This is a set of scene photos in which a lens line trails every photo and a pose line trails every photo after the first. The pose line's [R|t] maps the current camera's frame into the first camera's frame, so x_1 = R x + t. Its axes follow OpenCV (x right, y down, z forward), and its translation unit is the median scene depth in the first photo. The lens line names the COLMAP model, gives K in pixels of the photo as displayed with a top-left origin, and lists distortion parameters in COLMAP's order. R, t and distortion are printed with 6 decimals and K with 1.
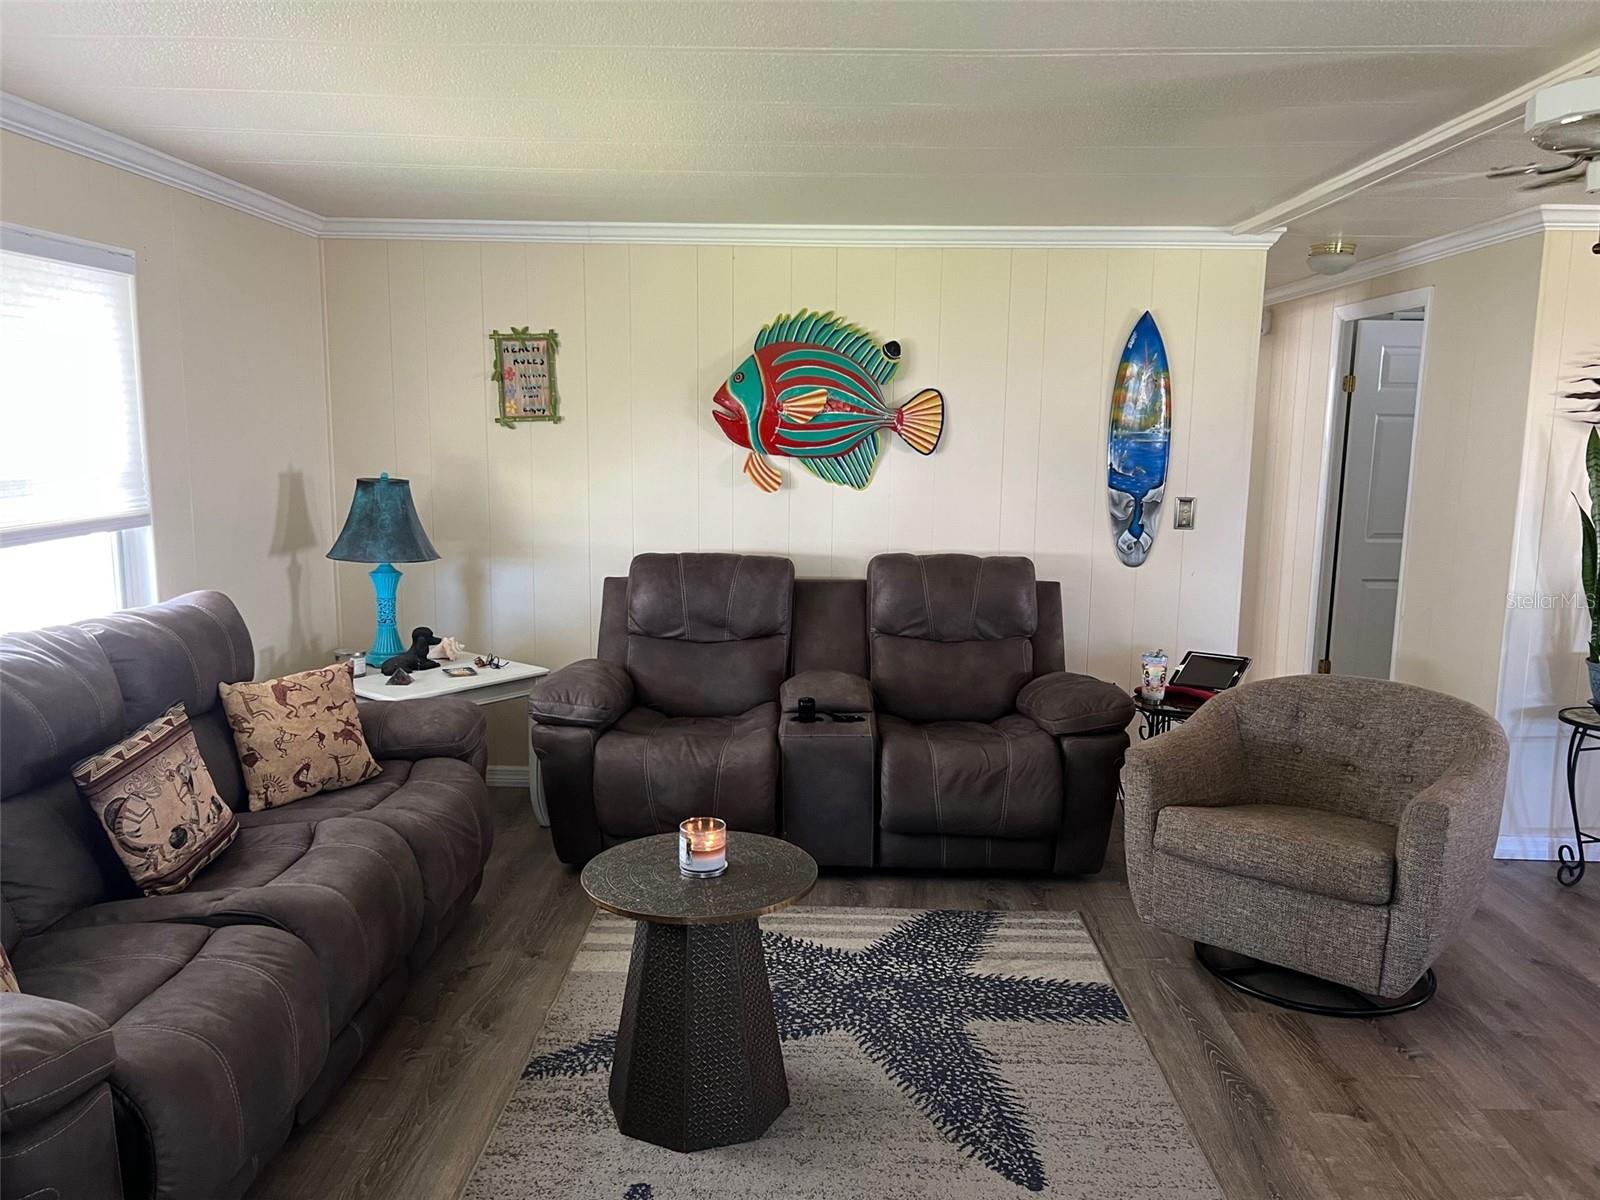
lens RADIAL K [[1221.2, 0, 809.4], [0, 1221.2, 617.0], [0, 0, 1]] dist [0.086777, -0.081114]
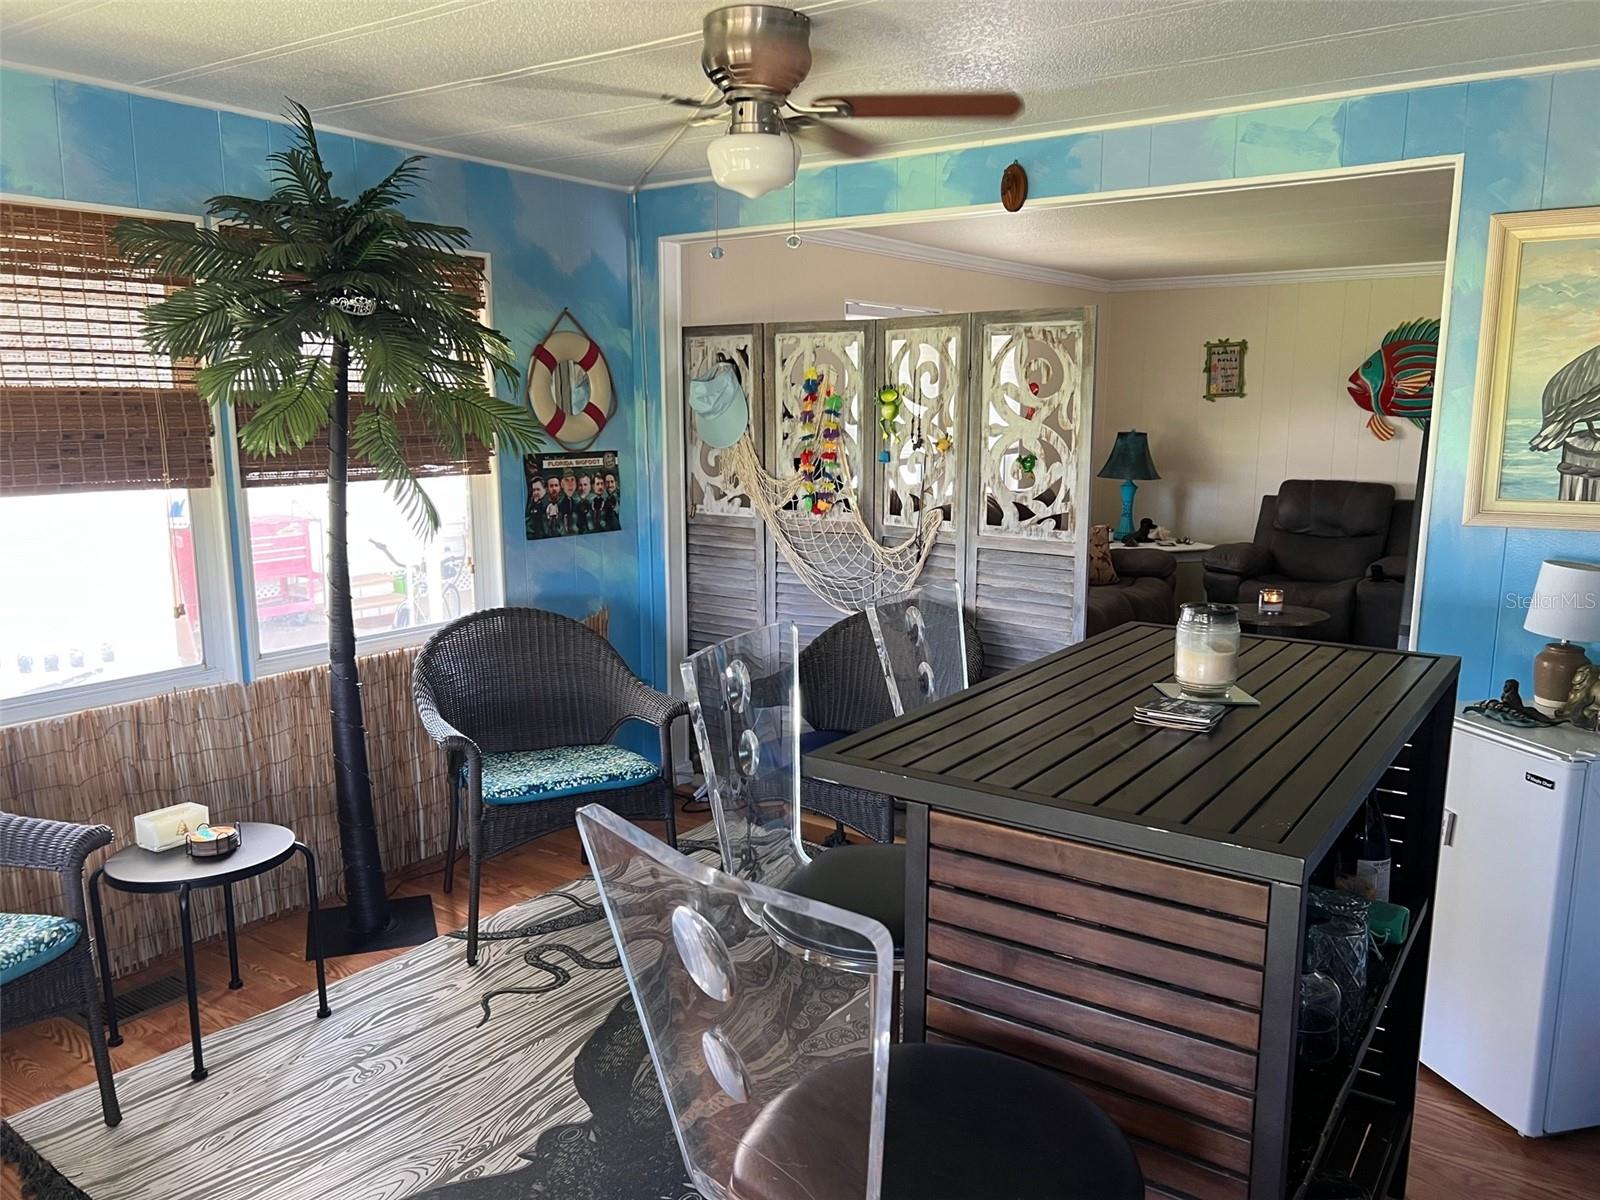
lens RADIAL K [[1221.2, 0, 809.4], [0, 1221.2, 617.0], [0, 0, 1]] dist [0.086777, -0.081114]
pose [[0.837929, 0.084659, -0.539173, 0.219522], [-0.073330, 0.996402, 0.042490, 0.101936], [0.540830, 0.003934, 0.841123, -0.672380]]
